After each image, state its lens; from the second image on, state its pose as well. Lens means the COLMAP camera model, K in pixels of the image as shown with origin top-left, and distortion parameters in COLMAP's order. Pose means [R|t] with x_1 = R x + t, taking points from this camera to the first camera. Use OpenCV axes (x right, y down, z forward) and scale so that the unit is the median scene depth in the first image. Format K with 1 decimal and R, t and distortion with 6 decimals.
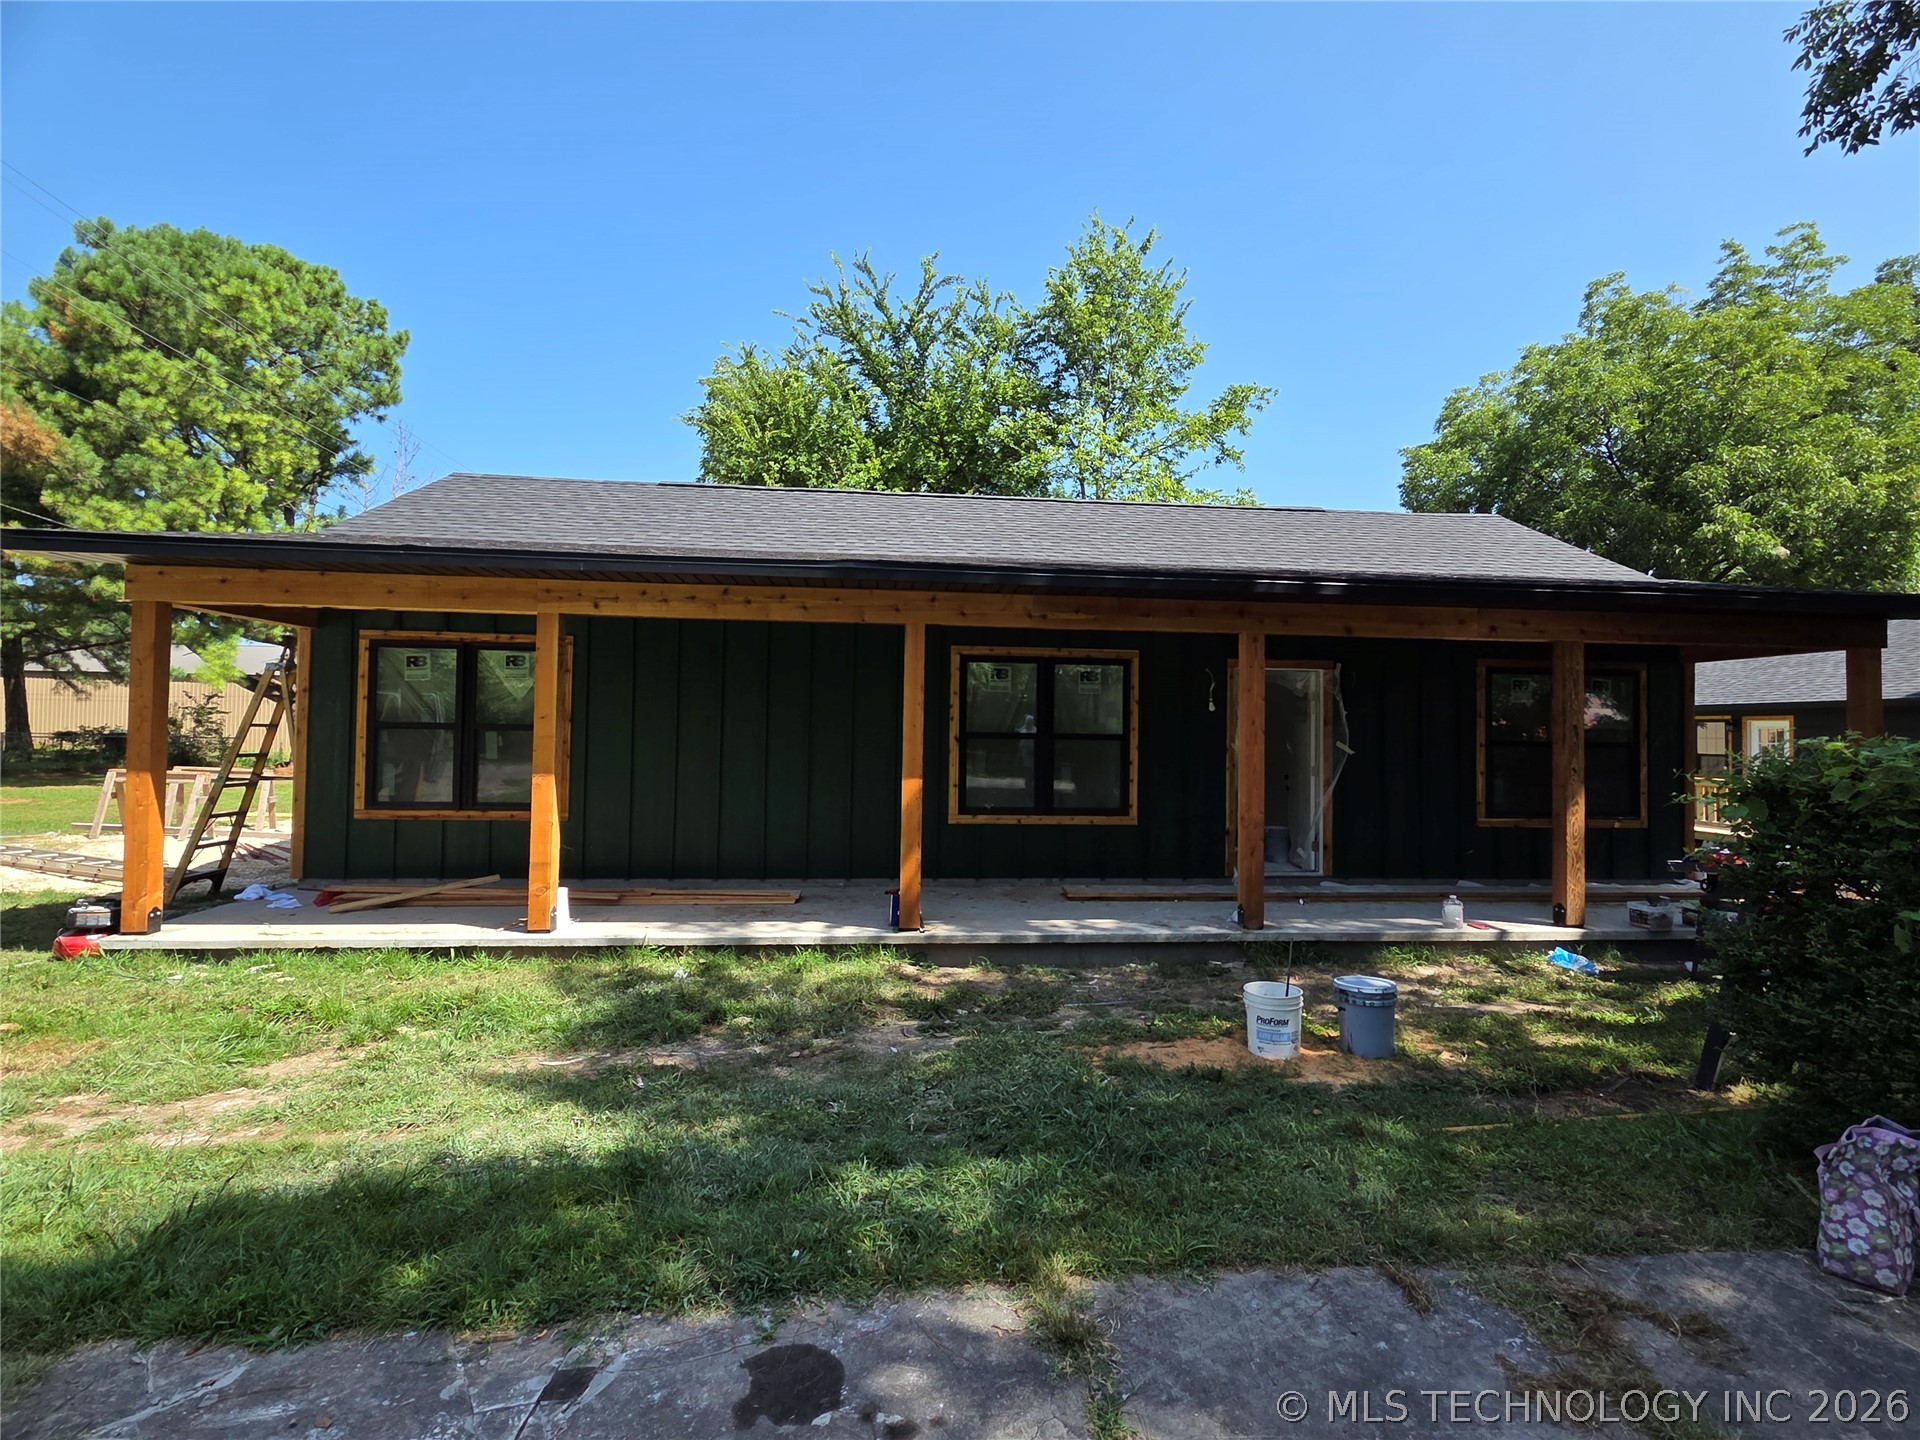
lens RADIAL K [[916.3, 0, 965.4], [0, 916.3, 712.0], [0, 0, 1]] dist [0.003479, 0.002078]
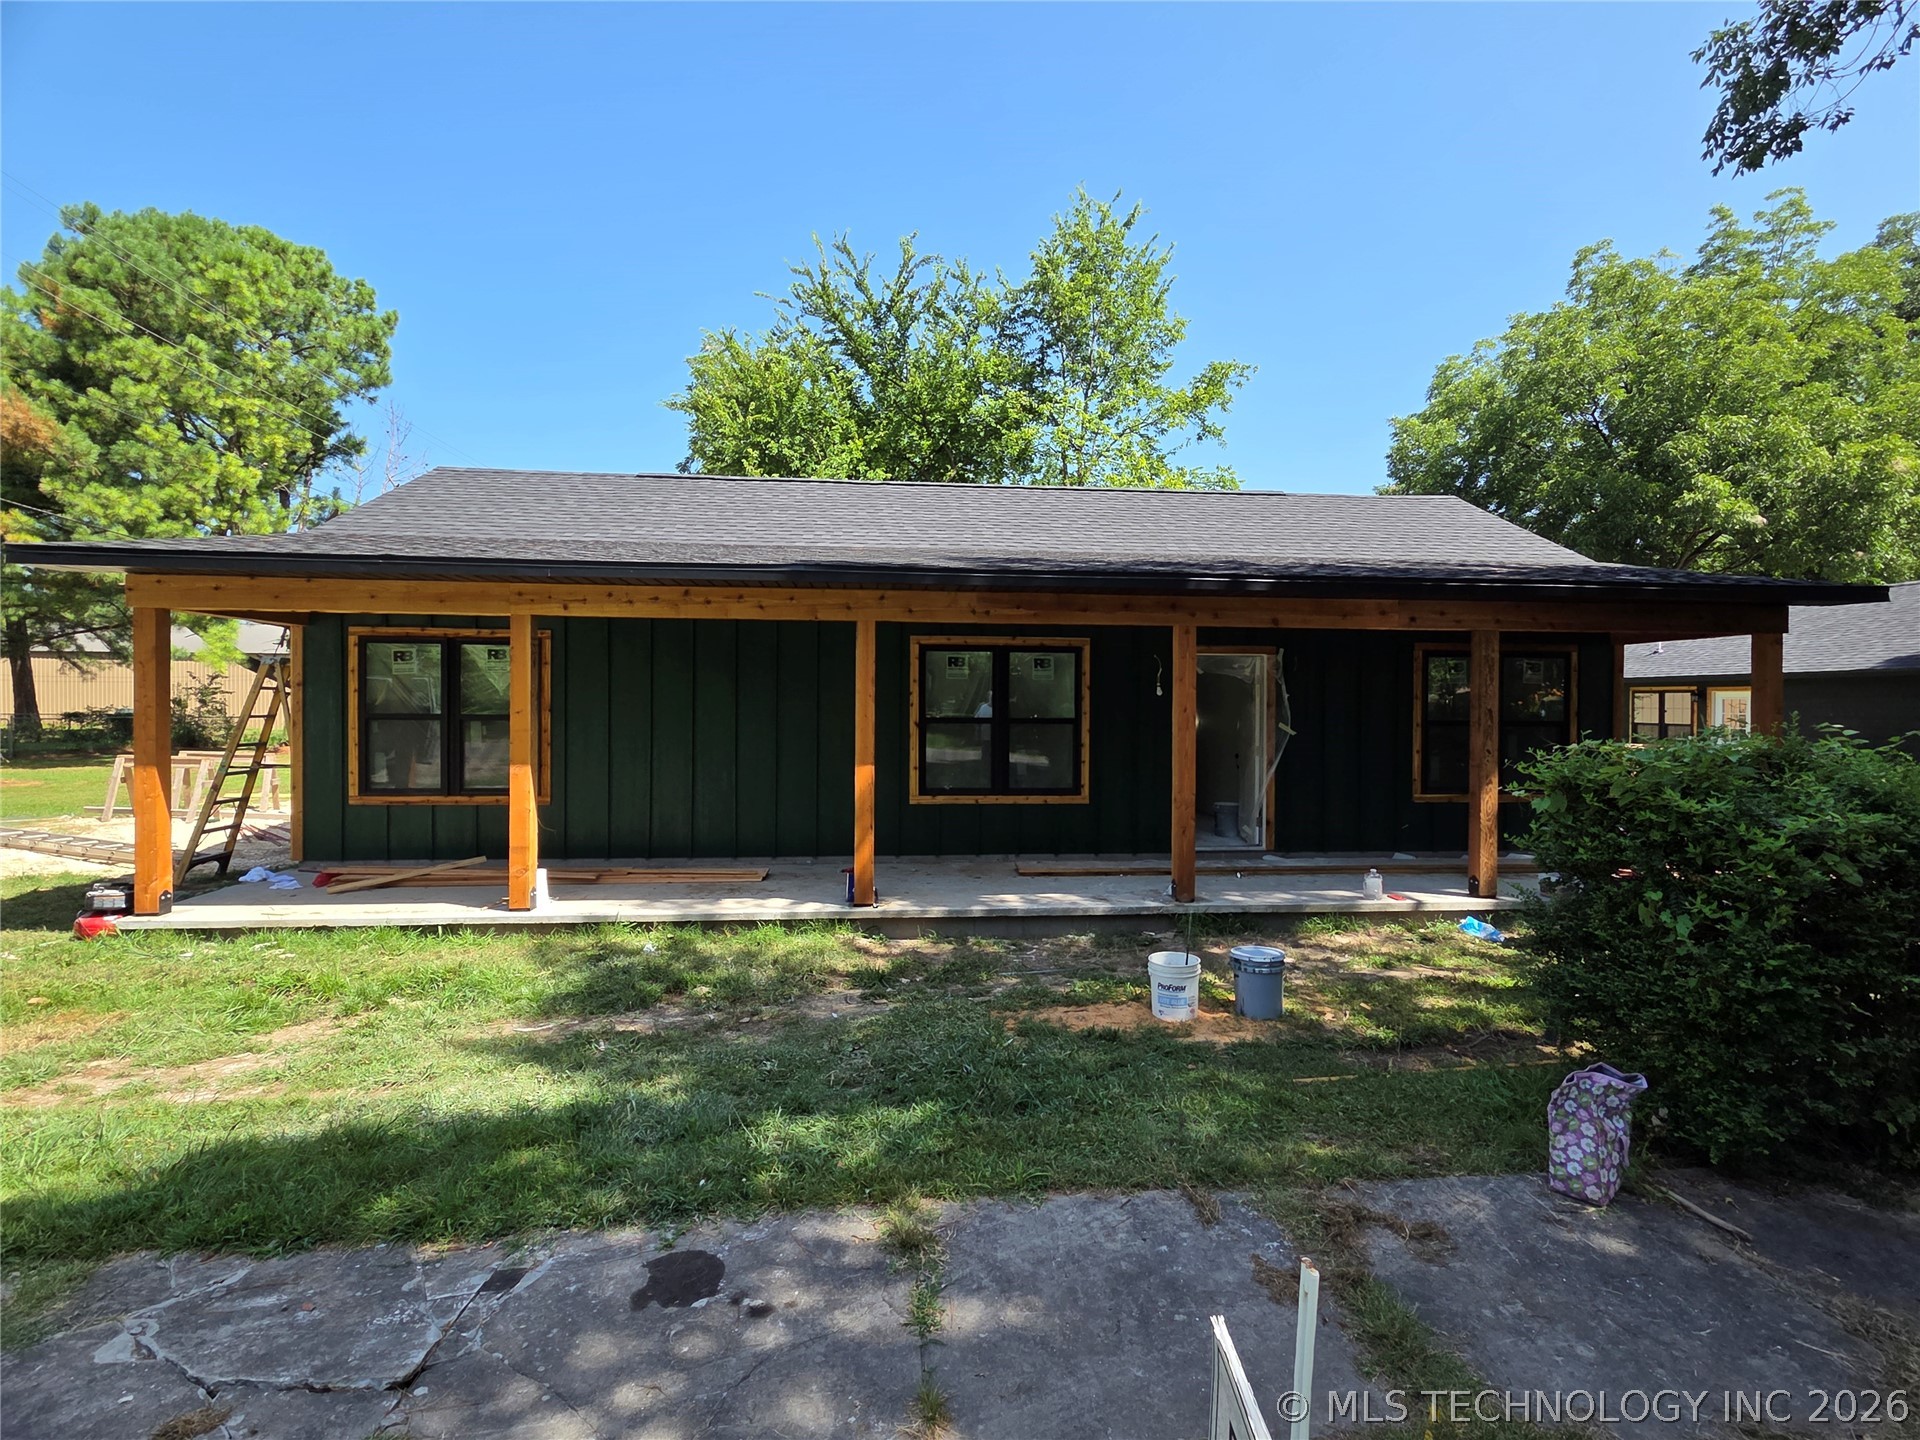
lens RADIAL K [[915.3, 0, 964.7], [0, 915.3, 713.1], [0, 0, 1]] dist [0.003050, 0.001909]
pose [[0.999959, -0.008409, -0.003370, 0.057547], [0.008520, 0.999367, 0.034531, -0.022493], [0.003077, -0.034559, 0.999398, -0.062018]]
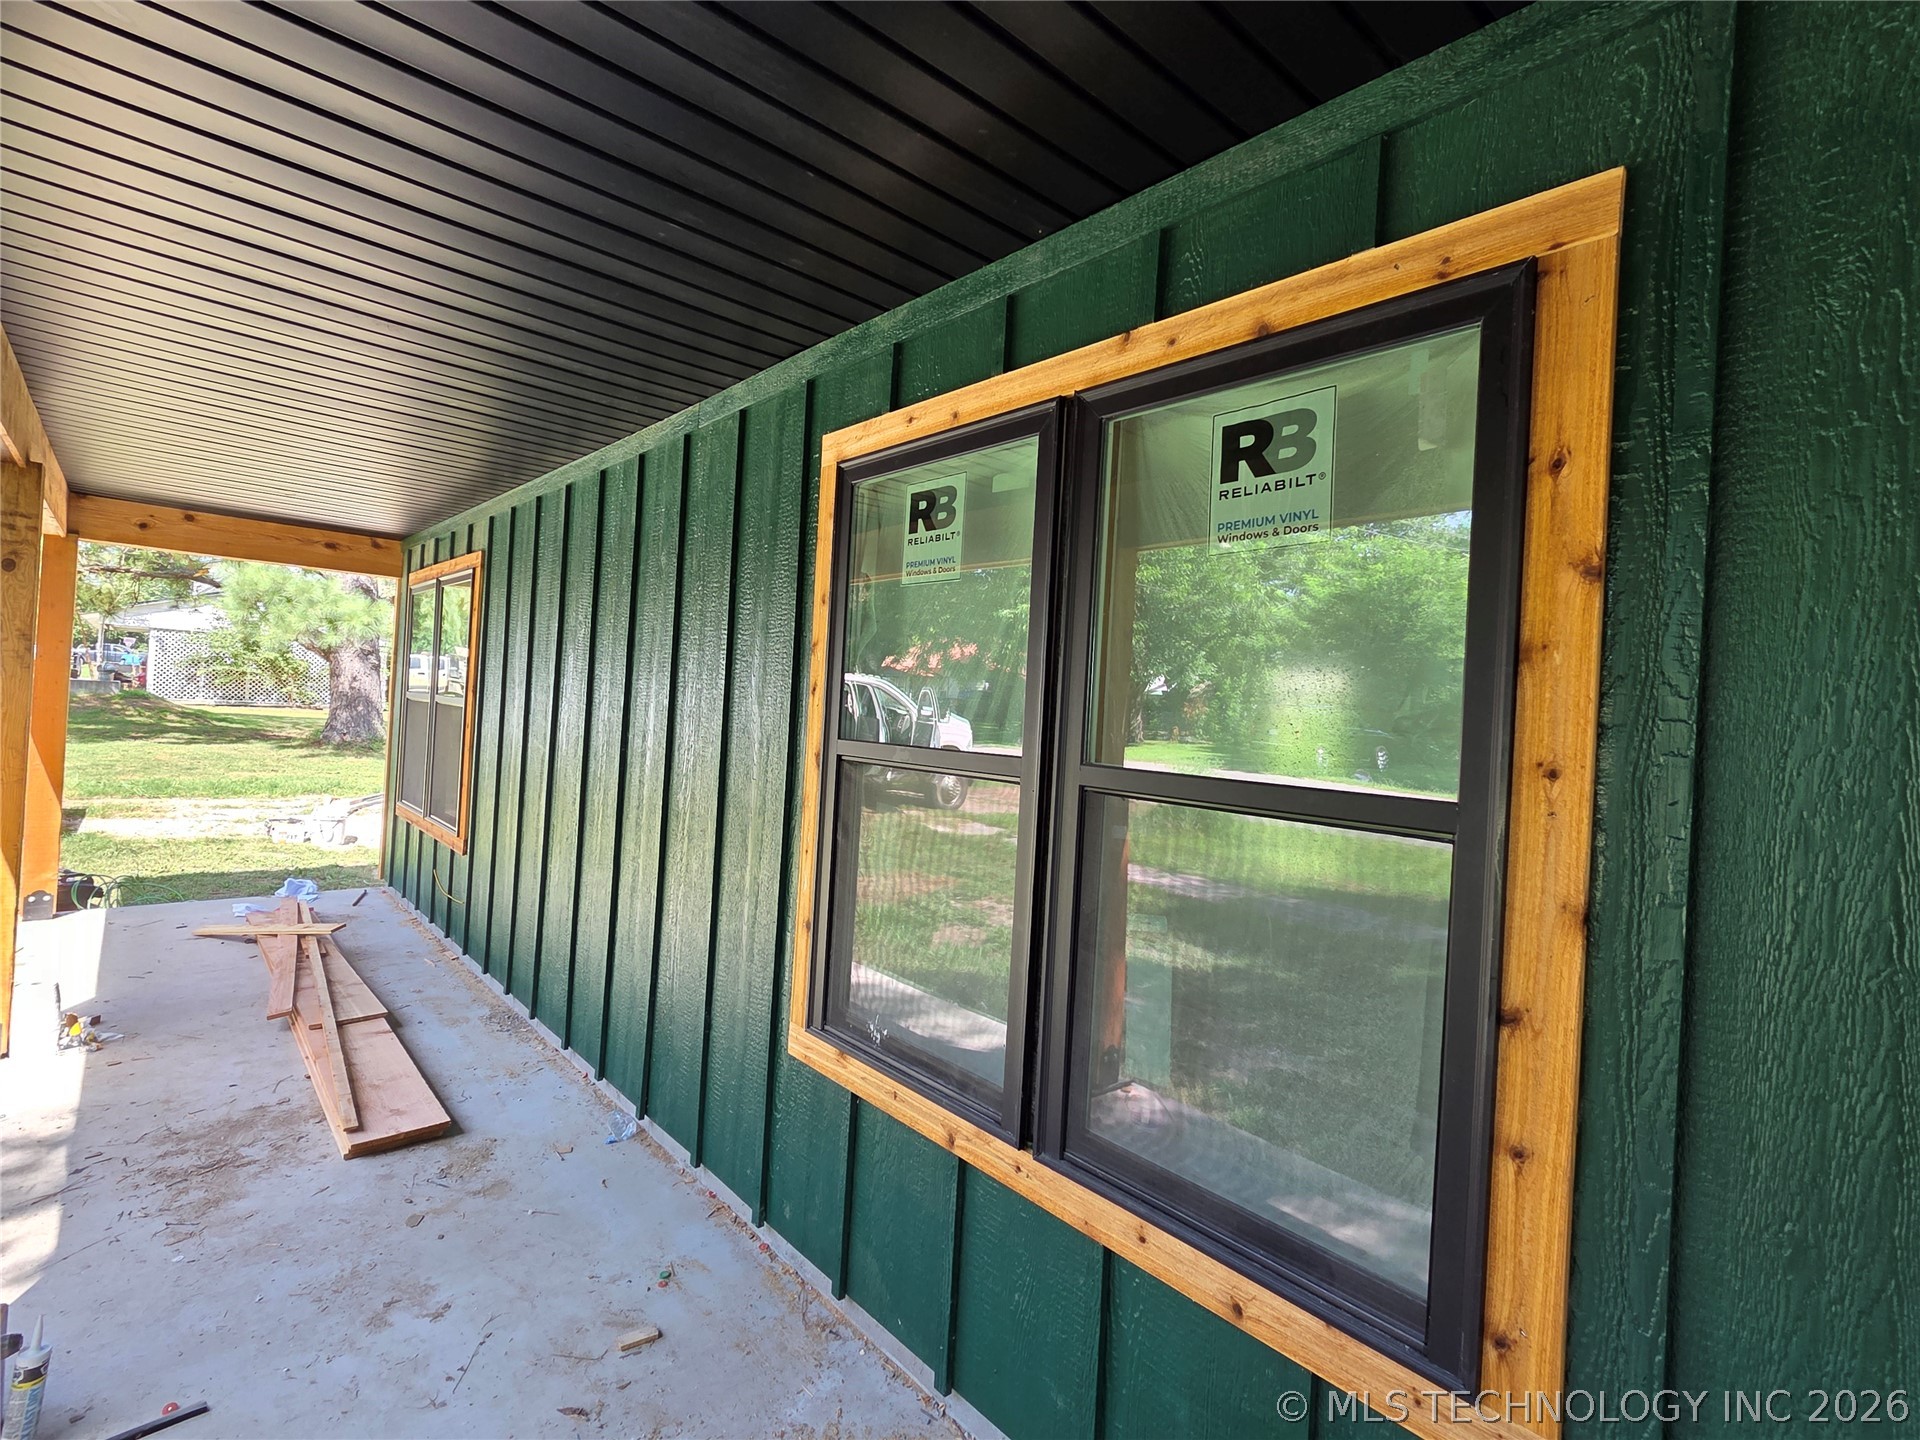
lens RADIAL K [[916.3, 0, 965.4], [0, 916.3, 712.0], [0, 0, 1]] dist [0.003479, 0.002078]
pose [[0.590459, 0.015637, -0.806916, 0.285356], [-0.030691, 0.999524, -0.003088, 0.015474], [0.806484, 0.026588, 0.590658, 1.009536]]
